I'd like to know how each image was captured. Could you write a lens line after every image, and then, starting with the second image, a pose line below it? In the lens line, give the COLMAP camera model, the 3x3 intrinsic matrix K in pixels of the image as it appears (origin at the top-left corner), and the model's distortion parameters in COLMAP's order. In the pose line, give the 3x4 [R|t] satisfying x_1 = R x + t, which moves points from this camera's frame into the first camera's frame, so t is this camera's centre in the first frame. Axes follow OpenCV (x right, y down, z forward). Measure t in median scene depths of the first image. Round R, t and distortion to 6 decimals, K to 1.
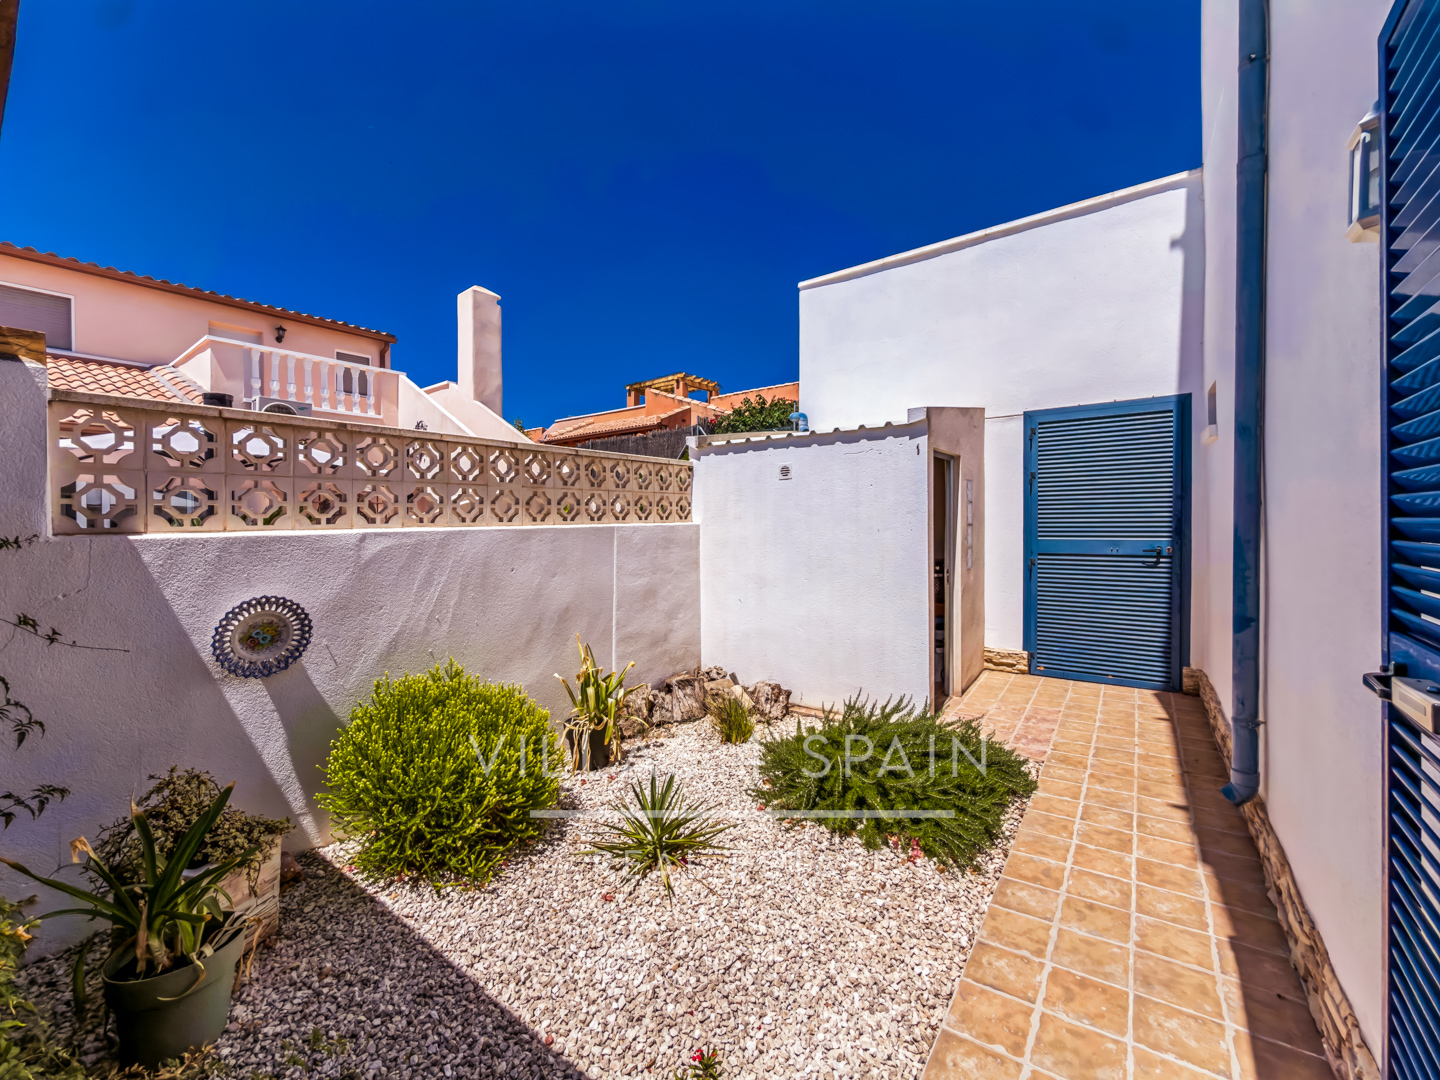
lens RADIAL K [[584.8, 0, 720.0], [0, 584.8, 540.0], [0, 0, 1]] dist [0.083996, -0.000028]
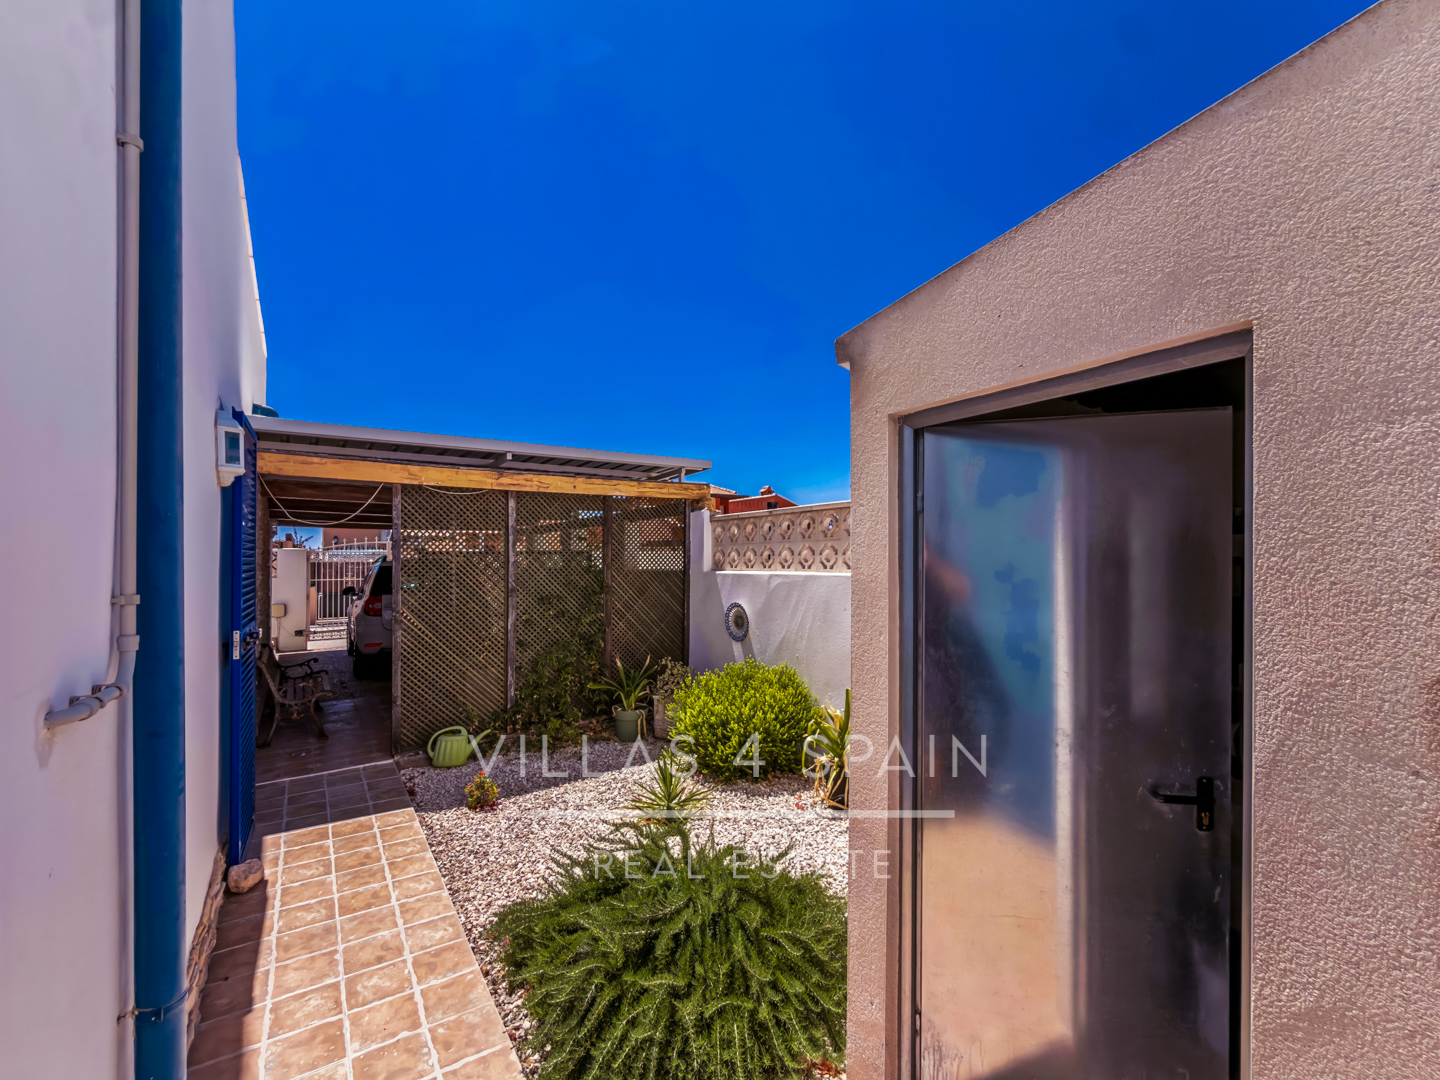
lens RADIAL K [[579.6, 0, 720.0], [0, 579.6, 540.0], [0, 0, 1]] dist [-0.000932, -0.000024]
pose [[-0.326650, -0.032205, -0.944596, 1.027505], [-0.035003, 0.999146, -0.021961, -0.067539], [0.944497, 0.025890, -0.327499, 1.401751]]
